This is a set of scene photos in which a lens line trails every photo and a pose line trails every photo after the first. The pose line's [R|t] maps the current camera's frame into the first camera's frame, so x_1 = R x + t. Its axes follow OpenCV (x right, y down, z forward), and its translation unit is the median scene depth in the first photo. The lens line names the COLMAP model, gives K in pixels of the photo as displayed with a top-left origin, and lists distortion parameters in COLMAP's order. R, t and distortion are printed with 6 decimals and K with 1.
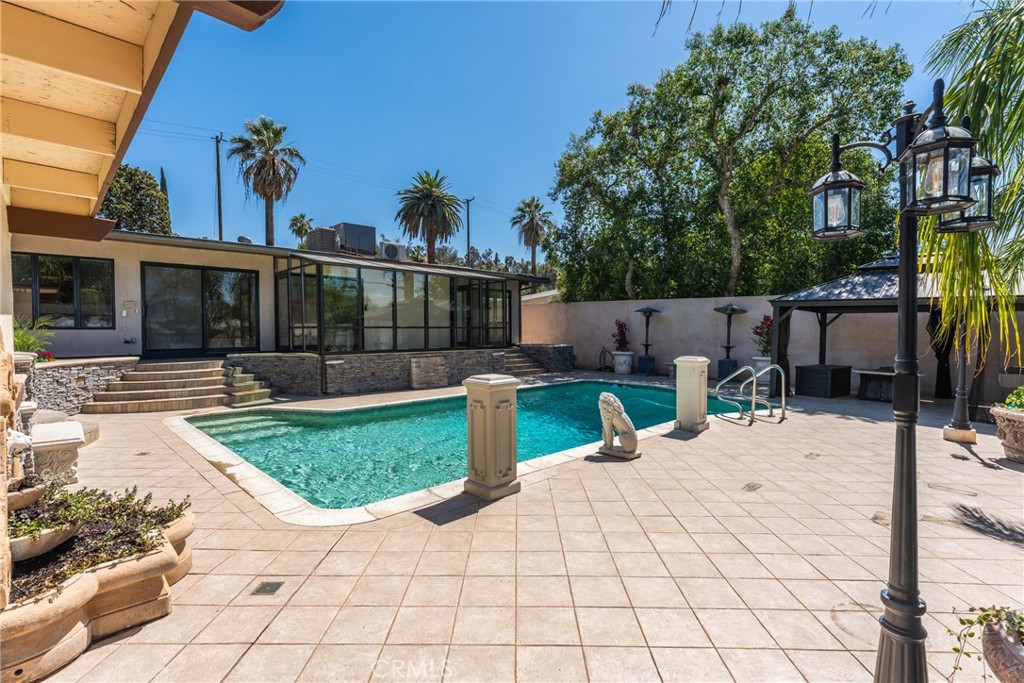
lens RADIAL K [[478.2, 0, 512.0], [0, 478.2, 341.5], [0, 0, 1]] dist [-0.000527, -0.000042]
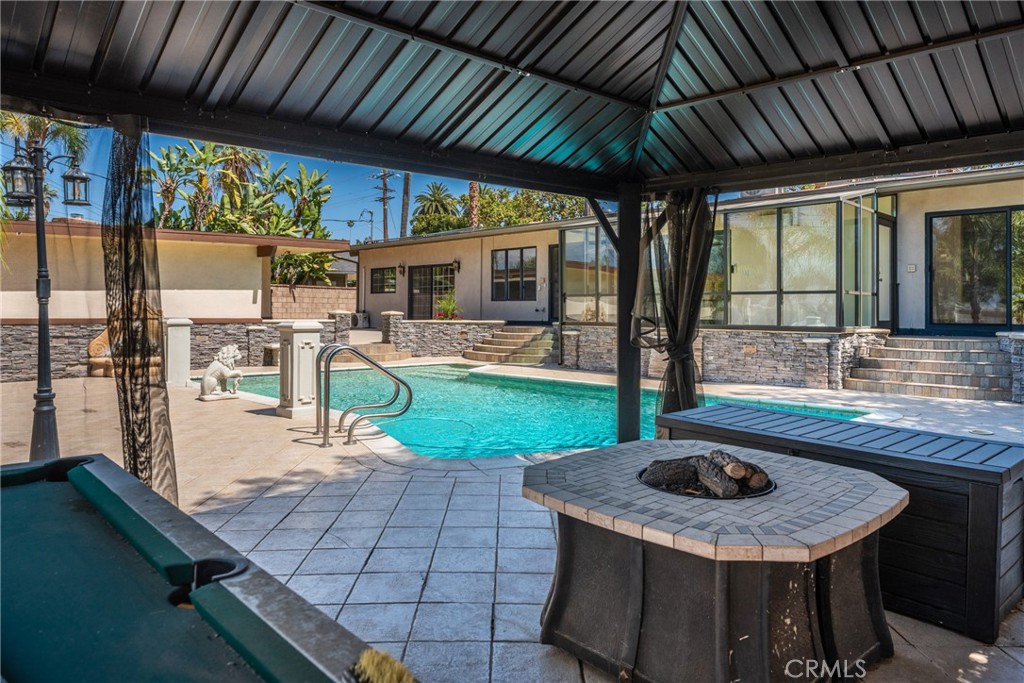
lens RADIAL K [[709.4, 0, 512.0], [0, 709.4, 341.5], [0, 0, 1]] dist [0.001139, 0.000454]
pose [[0.017078, 0.042722, -0.998941, 1.150329], [-0.034043, 0.998532, 0.042123, 0.006631], [0.999274, 0.033288, 0.018507, 0.987824]]
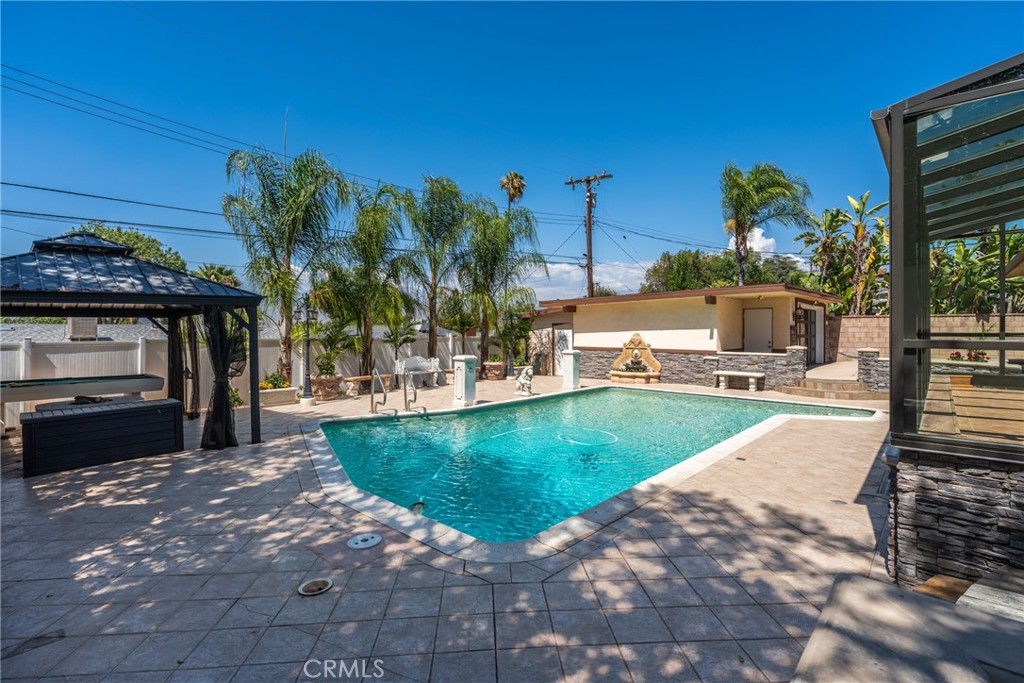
lens RADIAL K [[480.7, 0, 510.2], [0, 480.7, 327.2], [0, 0, 1]] dist [0.000012, 0.000037]
pose [[-0.998671, 0.002091, -0.051497, 0.212895], [0.000868, 0.999717, 0.023775, -0.062488], [0.051532, 0.023699, -0.998390, 1.841405]]
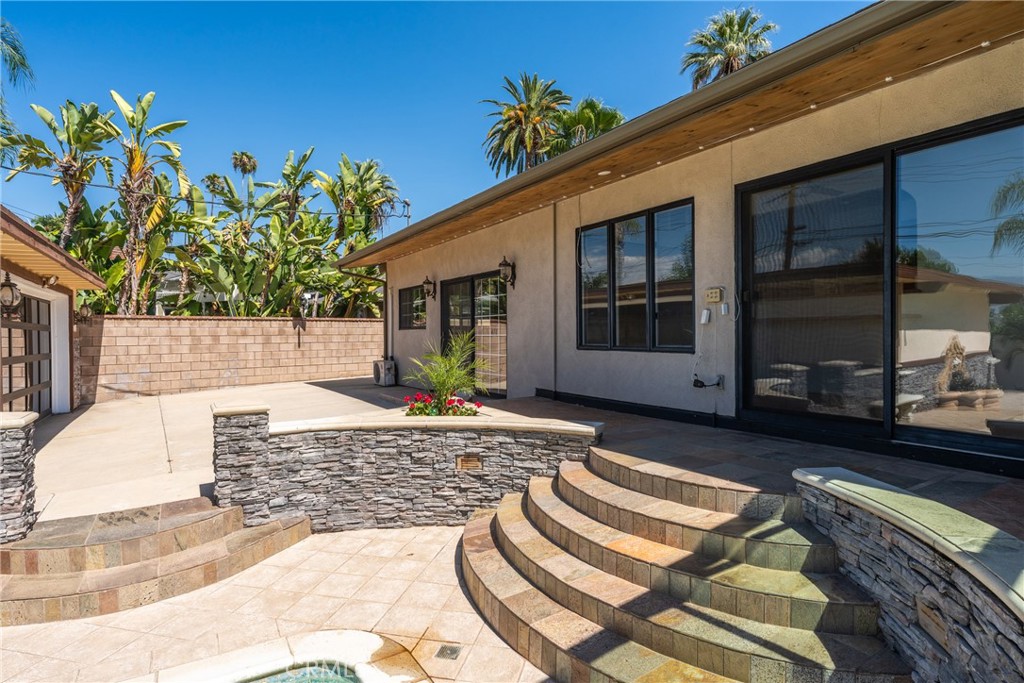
lens RADIAL K [[529.0, 0, 512.0], [0, 529.0, 341.5], [0, 0, 1]] dist [-0.001905, -0.000112]
pose [[-0.219350, 0.018760, -0.975466, -0.341437], [-0.019999, 0.999519, 0.023720, -0.048355], [0.975441, 0.024712, -0.218869, 1.028590]]
